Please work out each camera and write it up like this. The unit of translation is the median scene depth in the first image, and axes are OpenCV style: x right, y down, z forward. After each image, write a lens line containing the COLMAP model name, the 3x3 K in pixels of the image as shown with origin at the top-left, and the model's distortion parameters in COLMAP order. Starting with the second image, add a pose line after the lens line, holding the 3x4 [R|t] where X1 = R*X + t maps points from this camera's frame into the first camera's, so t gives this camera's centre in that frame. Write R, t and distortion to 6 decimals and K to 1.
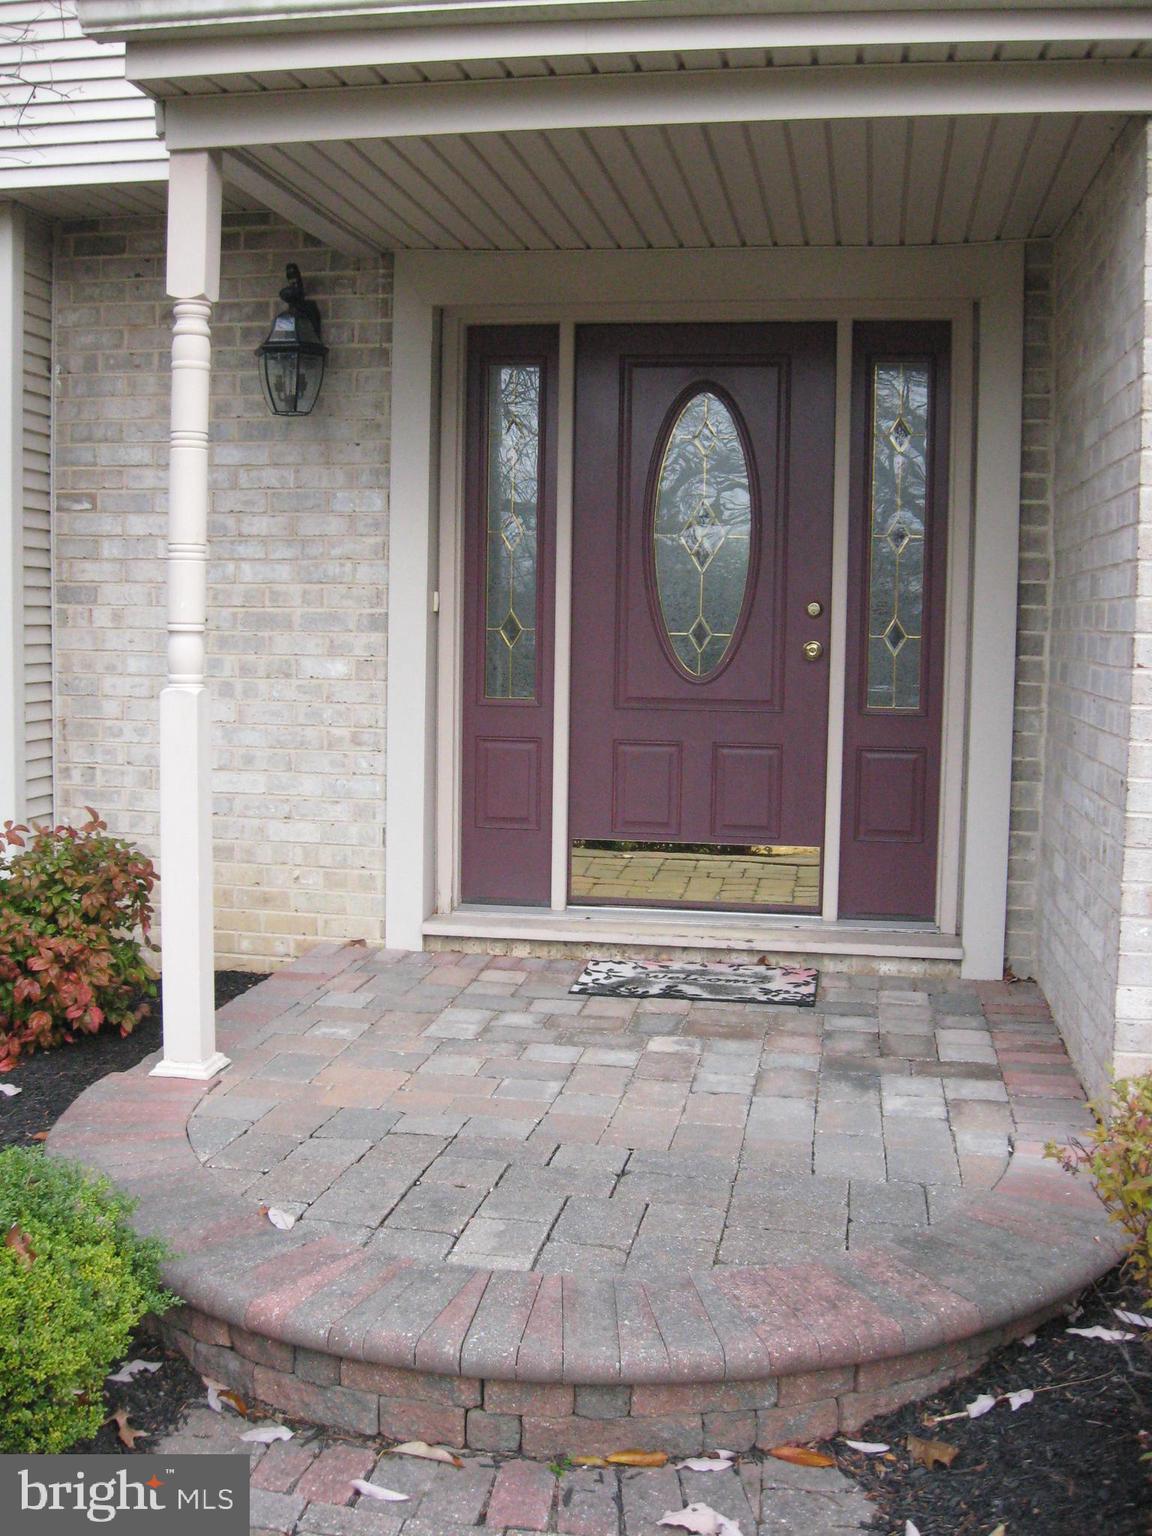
lens RADIAL K [[1586.7, 0, 576.0], [0, 1586.7, 768.0], [0, 0, 1]] dist [-0.142354, 0.075440]
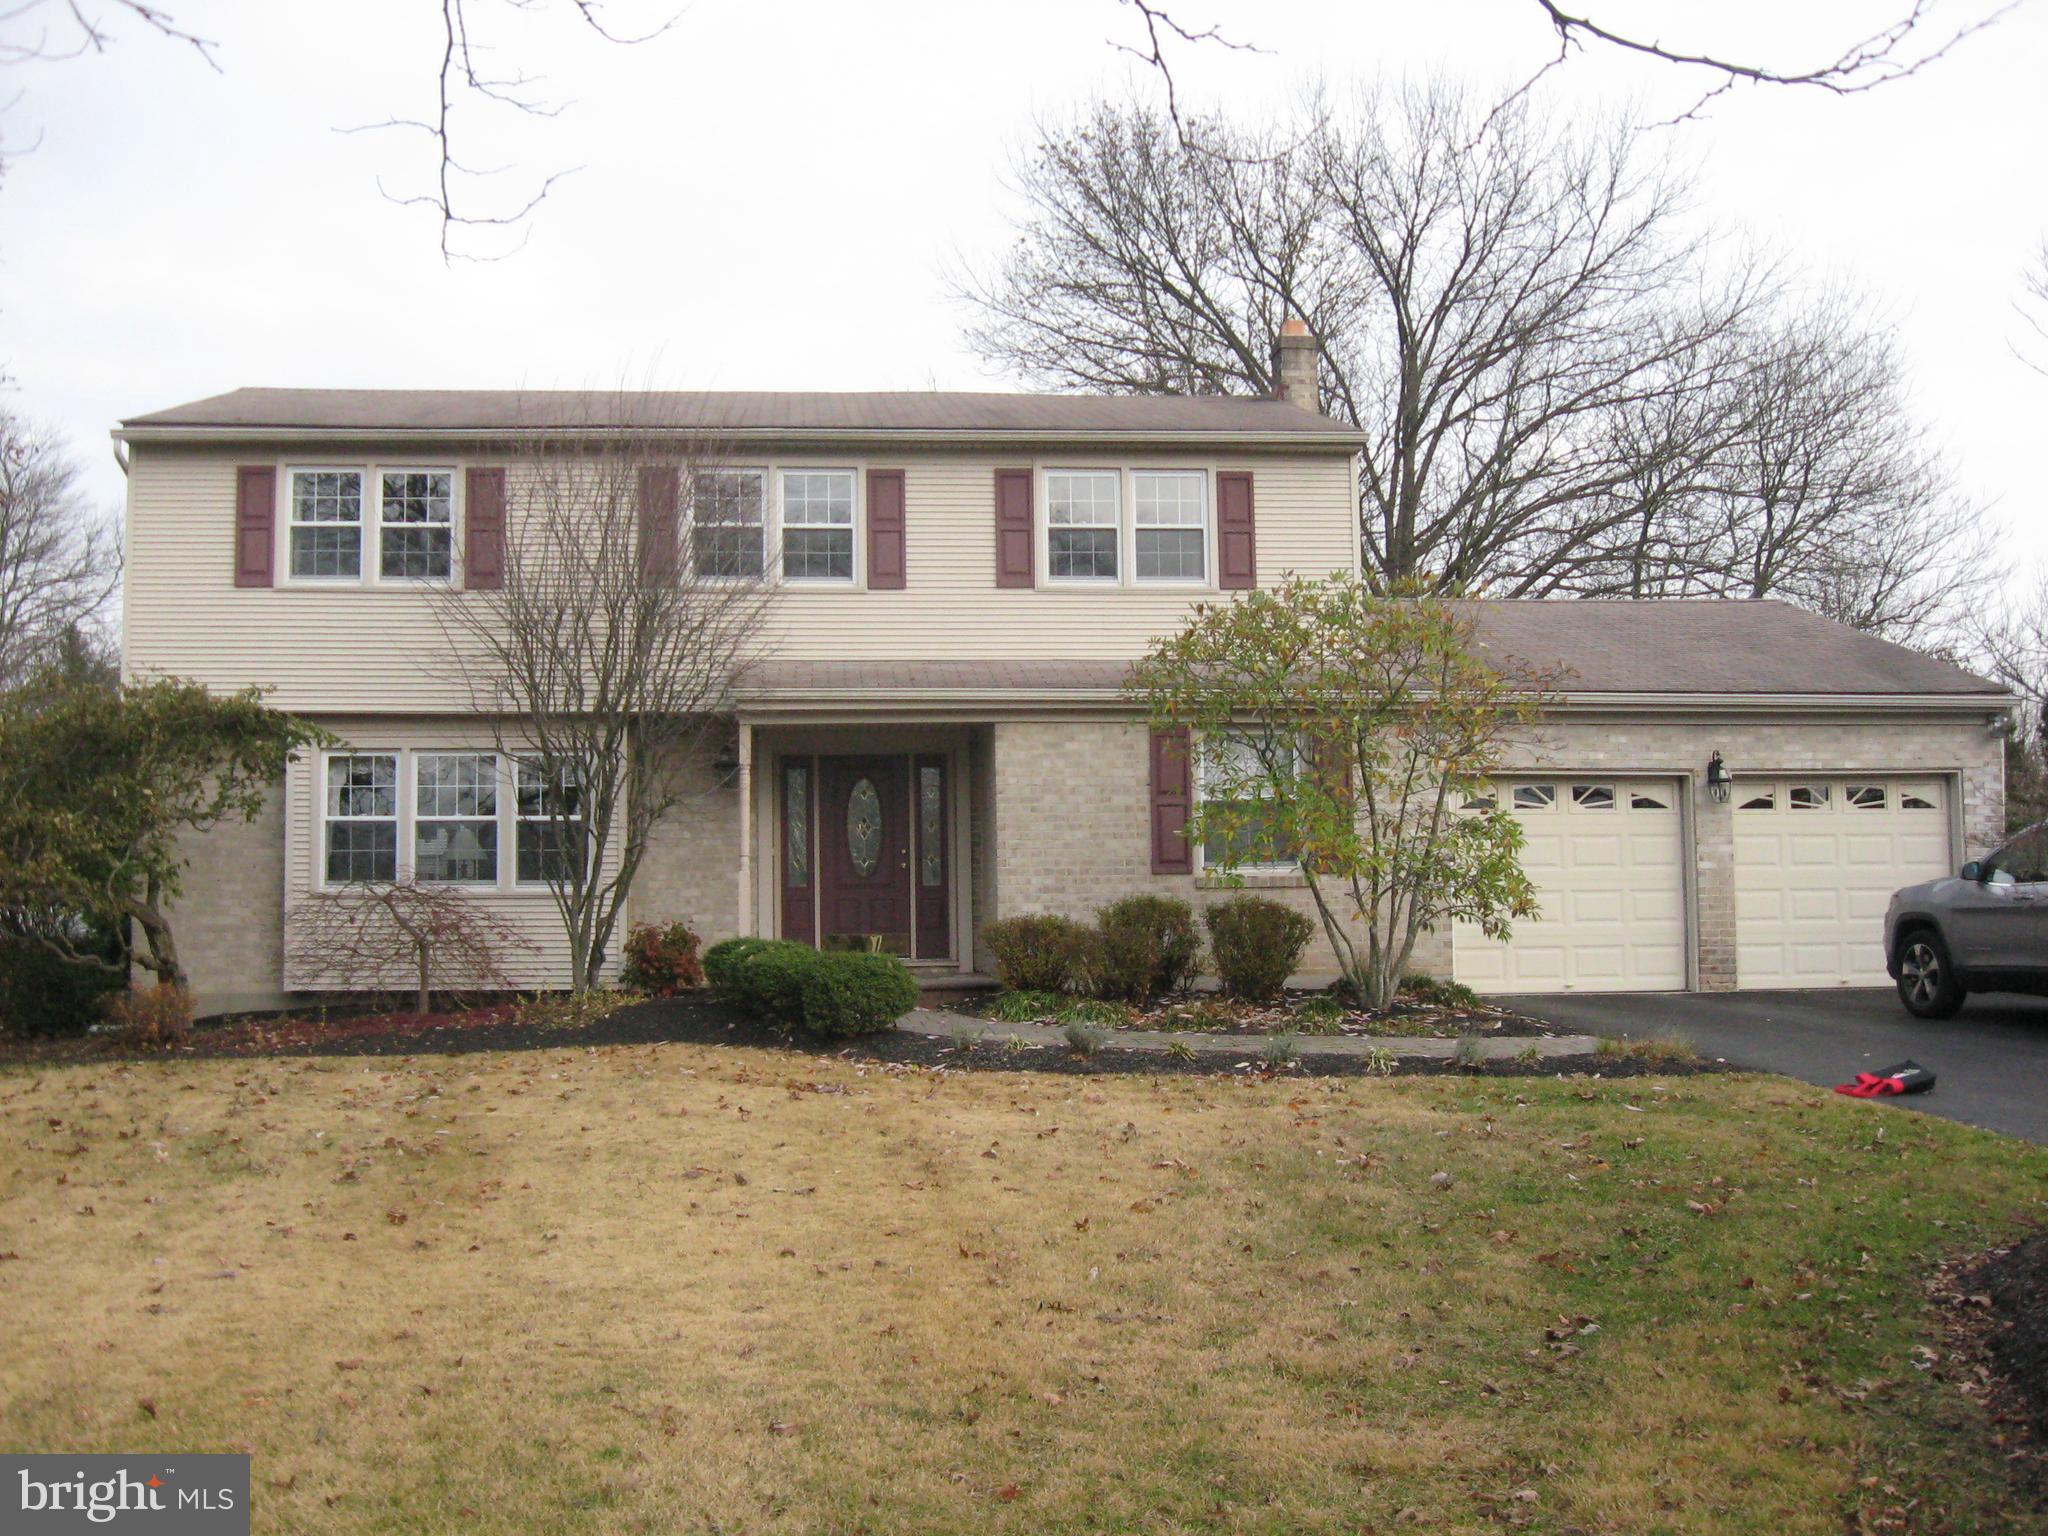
lens RADIAL K [[2115.6, 0, 1011.7], [0, 2115.6, 762.8], [0, 0, 1]] dist [-0.142354, 0.075440]
pose [[0.971343, -0.005824, 0.237609, -0.569666], [0.052393, 0.980356, -0.190150, 0.475649], [-0.231834, 0.197150, 0.952568, -2.741706]]
